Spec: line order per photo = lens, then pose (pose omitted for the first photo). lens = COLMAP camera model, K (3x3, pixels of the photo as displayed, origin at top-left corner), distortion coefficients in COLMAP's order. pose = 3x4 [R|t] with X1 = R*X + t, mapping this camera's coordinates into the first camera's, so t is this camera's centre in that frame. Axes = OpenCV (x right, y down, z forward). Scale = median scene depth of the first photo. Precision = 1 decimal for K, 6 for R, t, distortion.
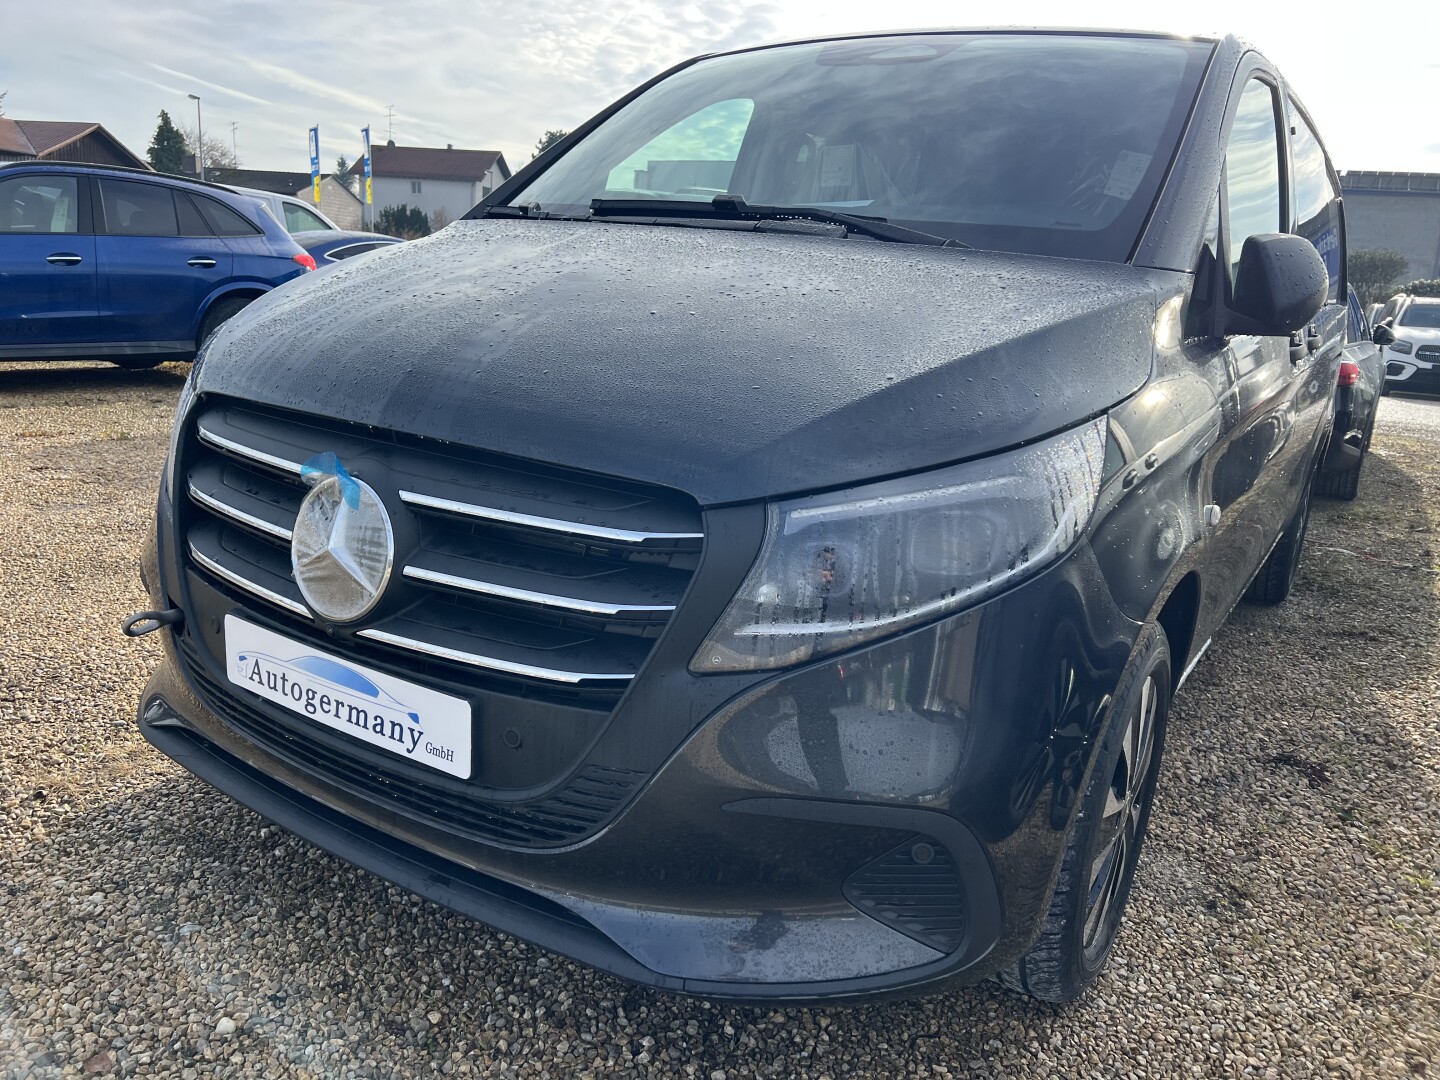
lens RADIAL K [[1098.8, 0, 723.5], [0, 1098.8, 533.4], [0, 0, 1]] dist [0.055651, -0.058846]
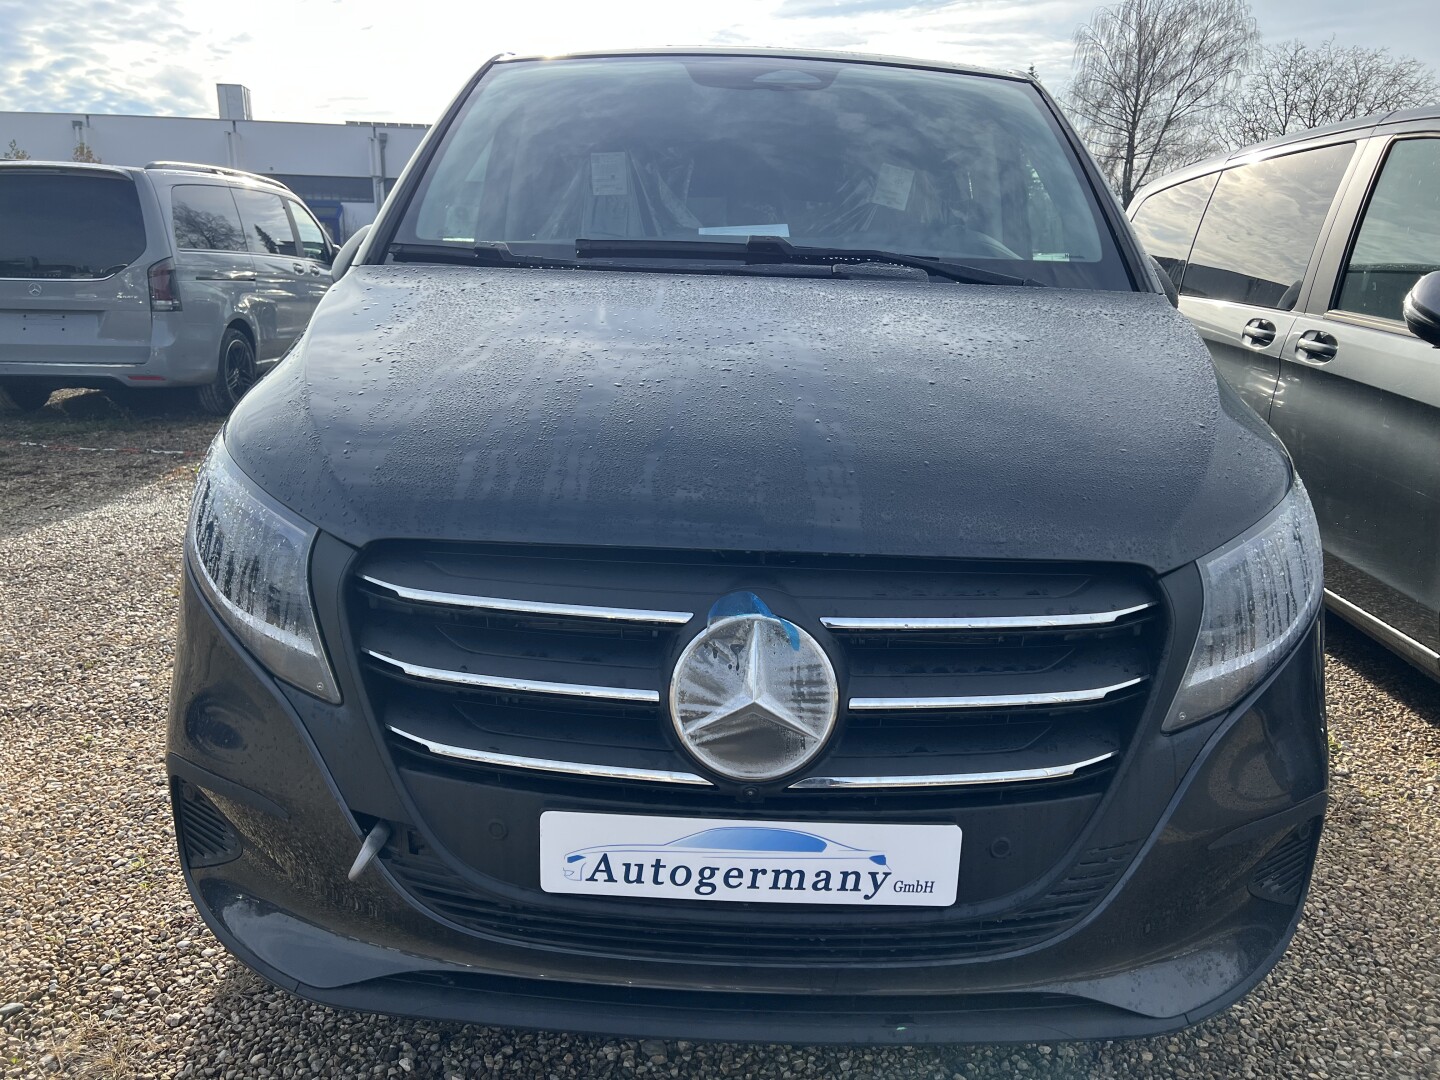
lens RADIAL K [[1151.6, 0, 736.0], [0, 1151.6, 542.0], [0, 0, 1]] dist [0.003809, -0.023606]
pose [[0.843284, -0.171371, 0.509416, -0.802289], [0.155803, 0.985053, 0.073462, -0.175438], [-0.514391, 0.017419, 0.857379, 0.238687]]
